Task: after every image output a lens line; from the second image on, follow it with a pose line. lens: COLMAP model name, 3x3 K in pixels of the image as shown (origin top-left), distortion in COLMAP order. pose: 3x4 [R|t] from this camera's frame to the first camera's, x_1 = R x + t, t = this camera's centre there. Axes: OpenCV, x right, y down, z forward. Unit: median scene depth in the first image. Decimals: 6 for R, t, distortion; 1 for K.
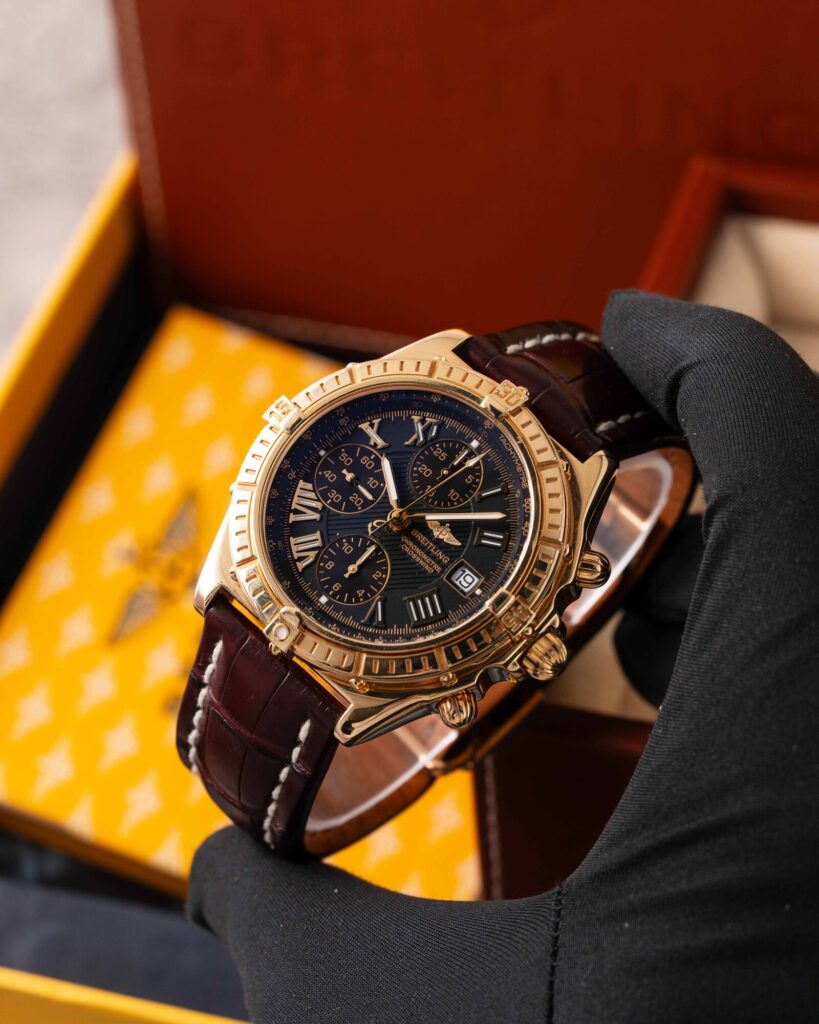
lens RADIAL K [[4307.9, 0, 409.3], [0, 4307.9, 512.1], [0, 0, 1]] dist [0.032517, -1.928039]
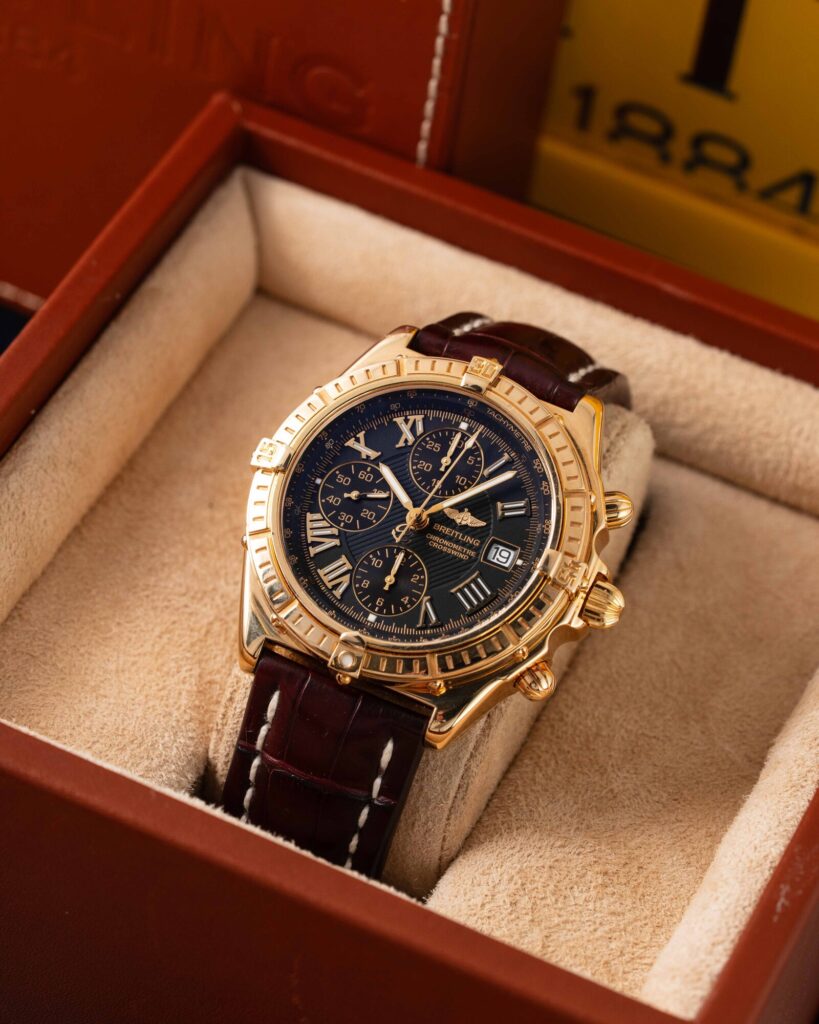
lens RADIAL K [[4307.9, 0, 409.3], [0, 4307.9, 512.1], [0, 0, 1]] dist [0.032517, -1.928039]
pose [[0.942124, -0.293500, 0.162051, -0.164657], [0.301984, 0.952844, -0.029908, 0.029268], [-0.145631, 0.077113, 0.986329, 0.019484]]
